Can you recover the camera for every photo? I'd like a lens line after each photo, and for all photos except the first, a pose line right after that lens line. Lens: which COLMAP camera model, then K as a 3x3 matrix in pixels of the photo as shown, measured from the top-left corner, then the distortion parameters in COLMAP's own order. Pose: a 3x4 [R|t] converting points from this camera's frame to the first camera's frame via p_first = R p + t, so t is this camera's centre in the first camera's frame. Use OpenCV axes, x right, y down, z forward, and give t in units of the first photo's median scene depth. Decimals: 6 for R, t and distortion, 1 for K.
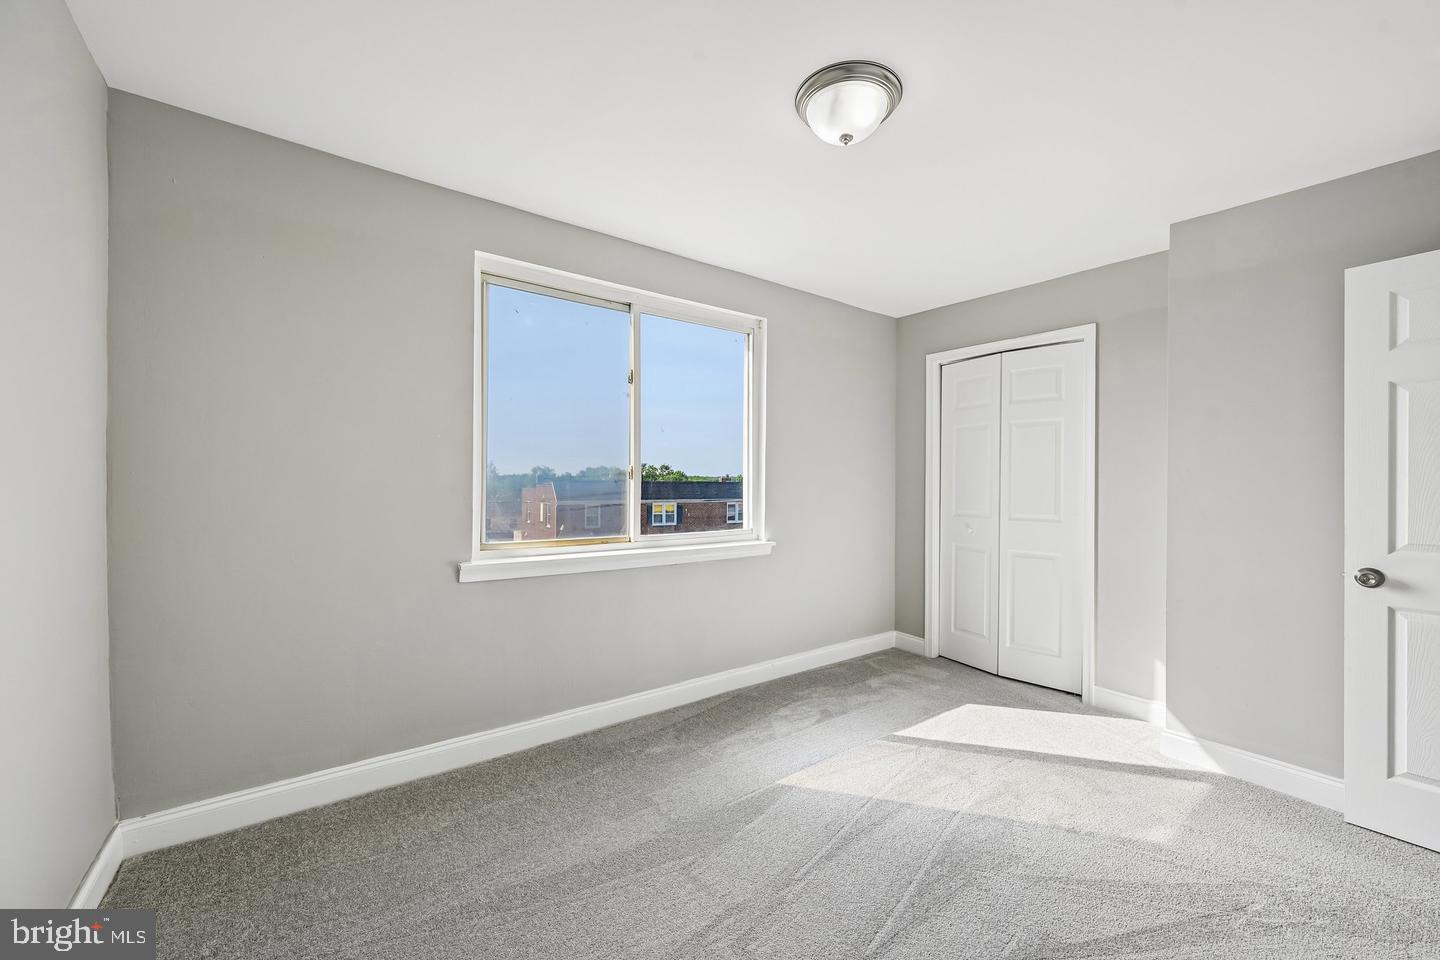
lens RADIAL K [[565.8, 0, 725.2], [0, 565.8, 485.8], [0, 0, 1]] dist [-0.002262, 0.000062]
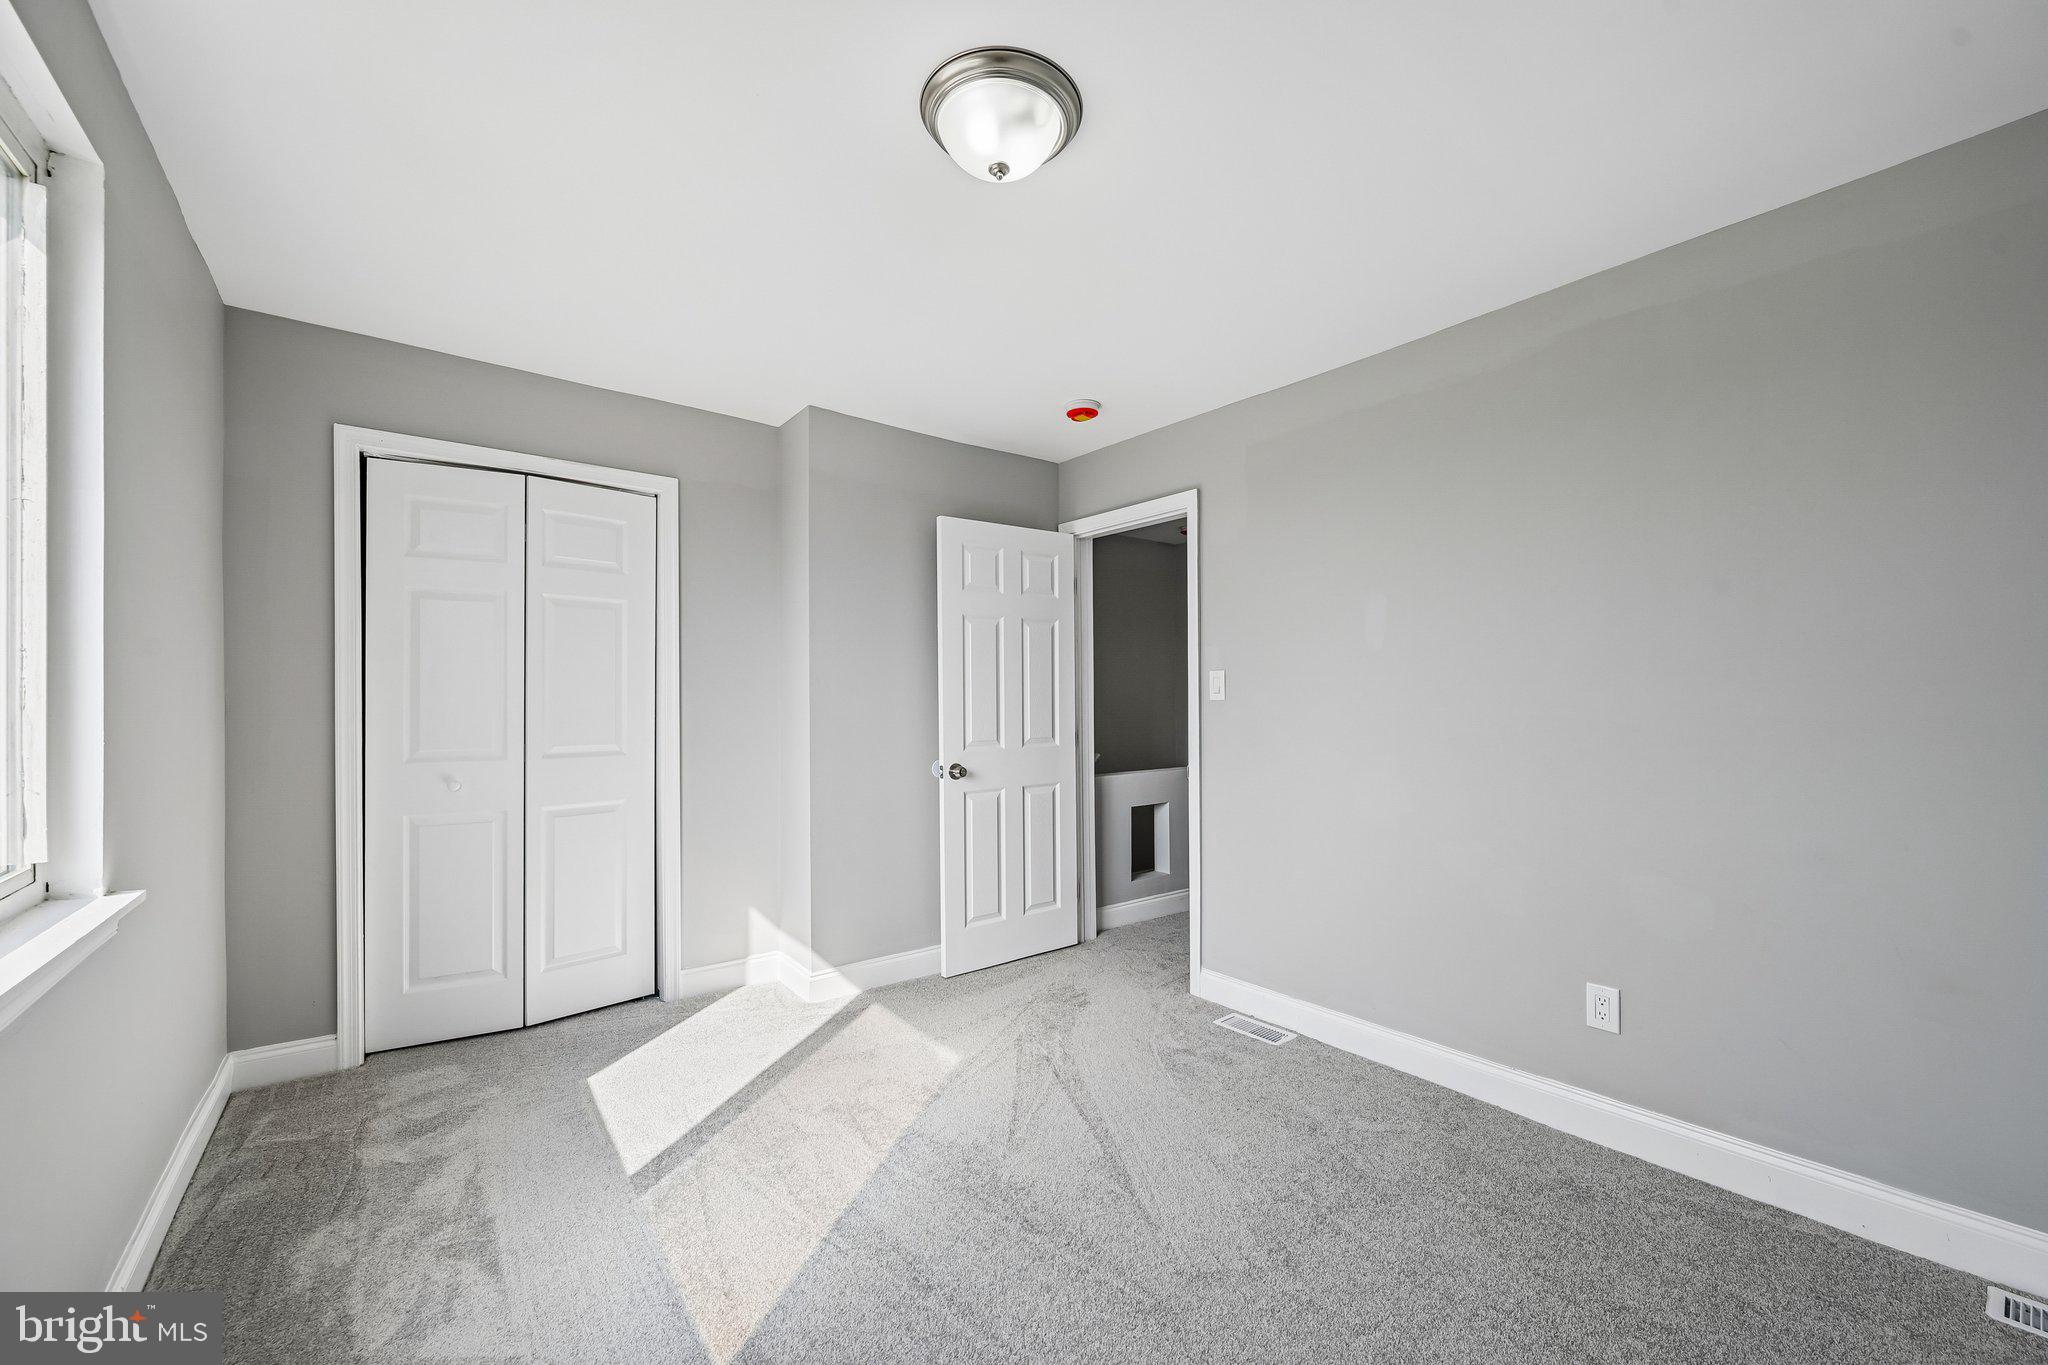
lens RADIAL K [[804.8, 0, 1034.2], [0, 804.8, 689.5], [0, 0, 1]] dist [-0.002262, 0.000062]
pose [[-0.015442, -0.001083, 0.999880, -0.442785], [0.007396, 0.999972, 0.001197, -0.012170], [-0.999853, 0.007413, -0.015434, 0.609002]]
